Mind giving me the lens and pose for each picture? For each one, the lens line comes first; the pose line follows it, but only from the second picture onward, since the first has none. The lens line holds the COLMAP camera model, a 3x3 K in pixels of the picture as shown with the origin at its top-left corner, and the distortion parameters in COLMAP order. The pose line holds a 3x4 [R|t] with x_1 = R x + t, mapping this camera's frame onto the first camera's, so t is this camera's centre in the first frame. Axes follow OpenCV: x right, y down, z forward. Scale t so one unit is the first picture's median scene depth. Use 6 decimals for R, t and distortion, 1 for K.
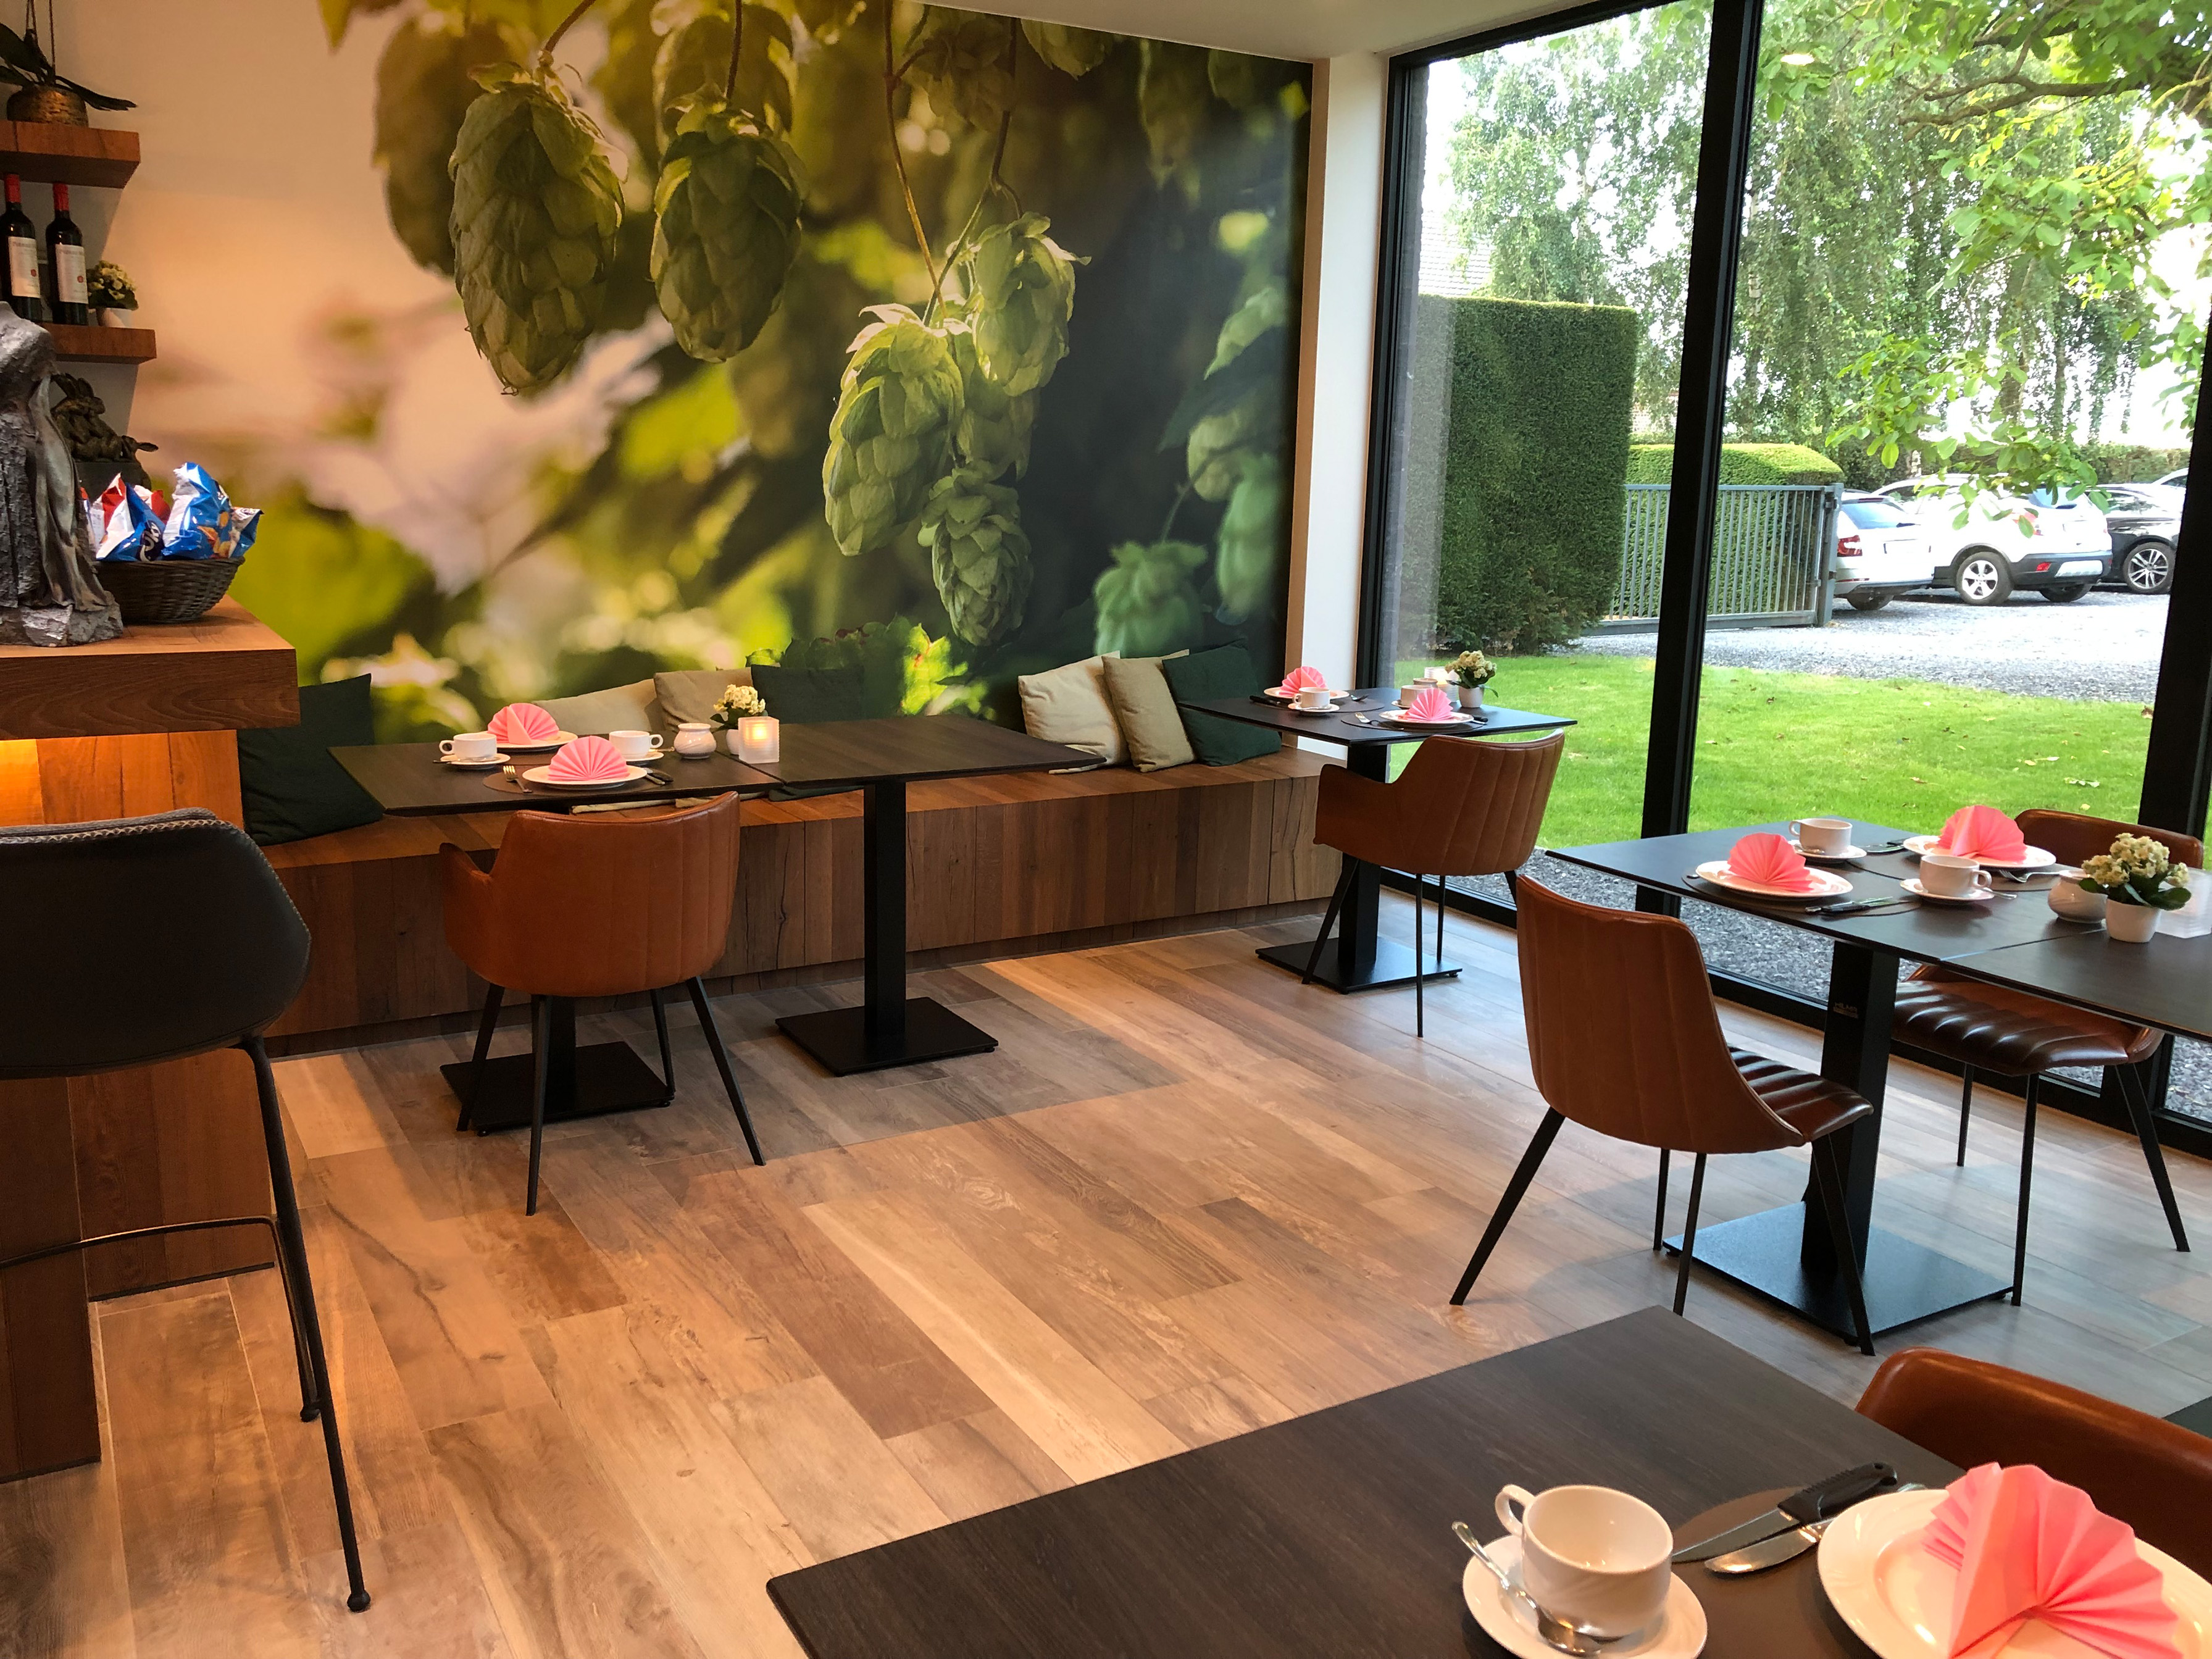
lens RADIAL K [[1808.6, 0, 1101.5], [0, 1808.6, 813.5], [0, 0, 1]] dist [0.017904, -0.001201]
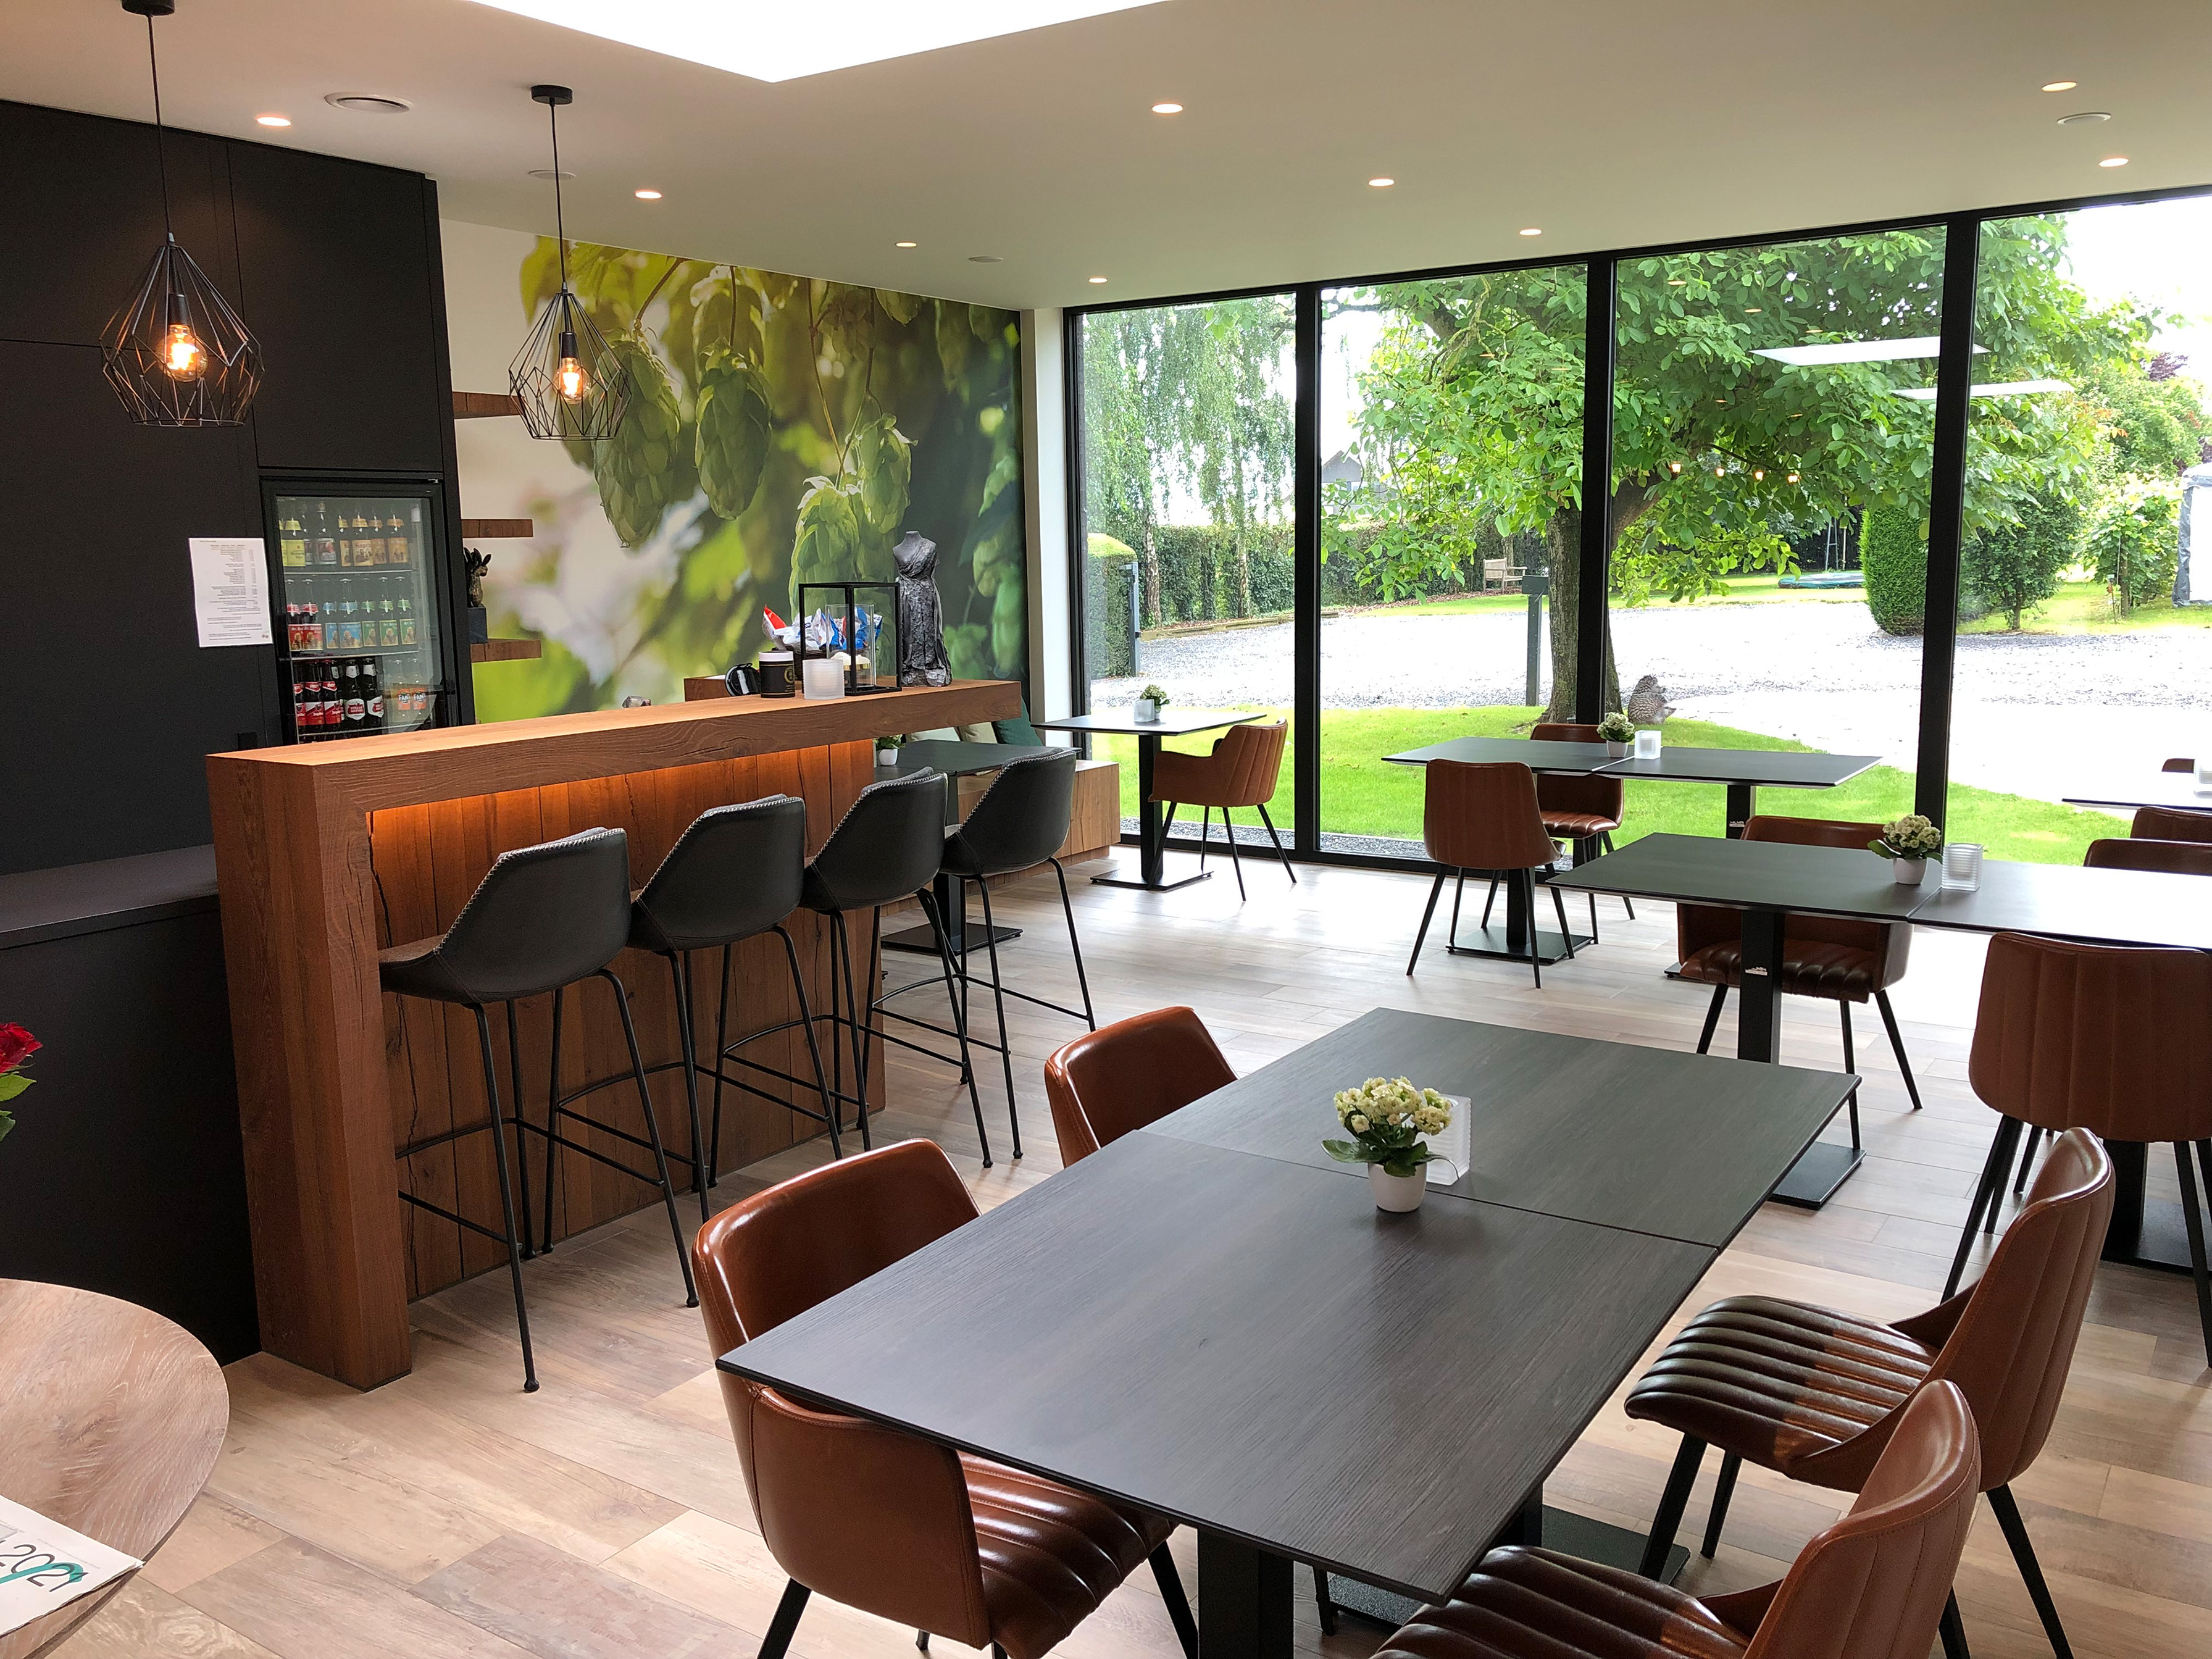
lens RADIAL K [[1808.6, 0, 1127.9], [0, 1808.6, 826.5], [0, 0, 1]] dist [0.017904, -0.001201]
pose [[0.896741, -0.103314, 0.430328, -0.565442], [0.119922, 0.992716, -0.011566, 0.053903], [-0.425998, 0.061977, 0.902599, -0.442011]]
